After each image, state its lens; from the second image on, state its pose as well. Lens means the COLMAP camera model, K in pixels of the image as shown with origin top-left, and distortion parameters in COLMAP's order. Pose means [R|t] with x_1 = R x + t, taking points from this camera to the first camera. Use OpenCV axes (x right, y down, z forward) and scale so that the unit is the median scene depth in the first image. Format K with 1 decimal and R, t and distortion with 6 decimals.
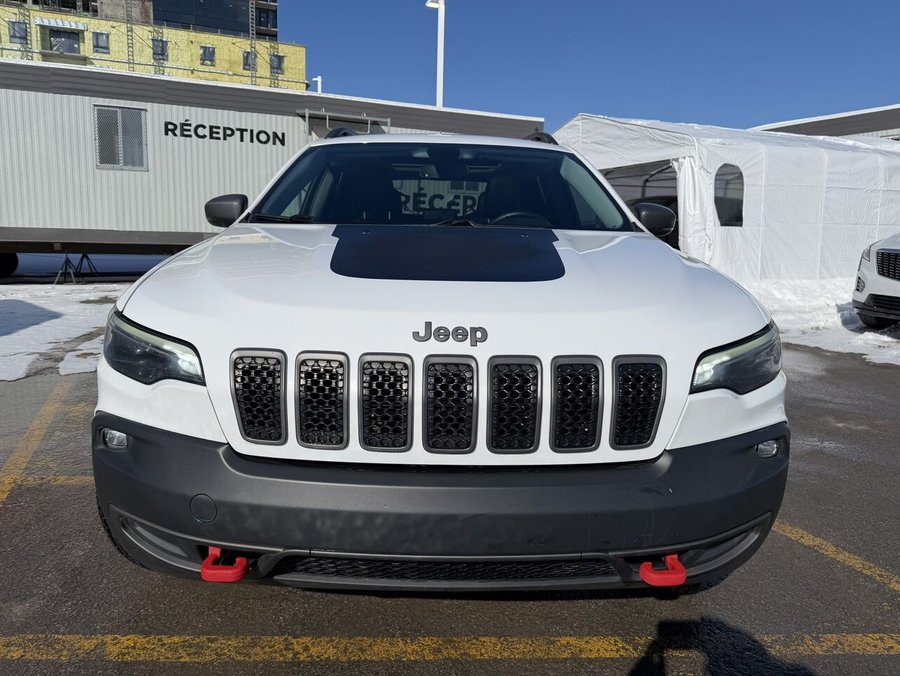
lens RADIAL K [[635.6, 0, 493.7], [0, 635.6, 339.5], [0, 0, 1]] dist [0.017296, -0.028081]
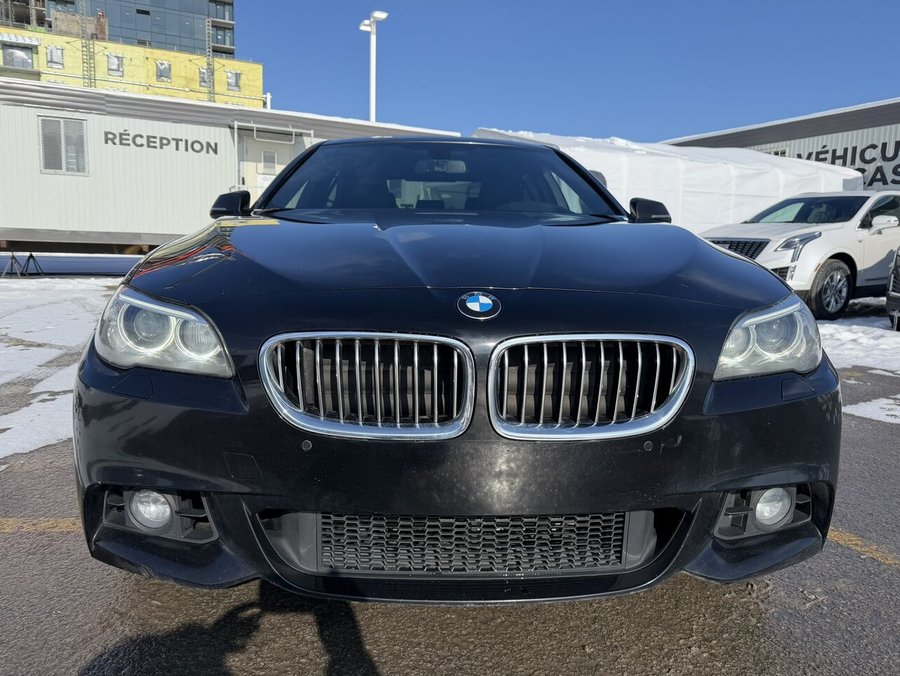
lens RADIAL K [[632.8, 0, 481.8], [0, 632.8, 342.0], [0, 0, 1]] dist [0.024093, -0.034287]
pose [[0.999128, -0.005608, 0.041362, 0.082777], [0.006511, 0.999743, -0.021722, 0.047435], [-0.041230, 0.021973, 0.998908, -0.109611]]
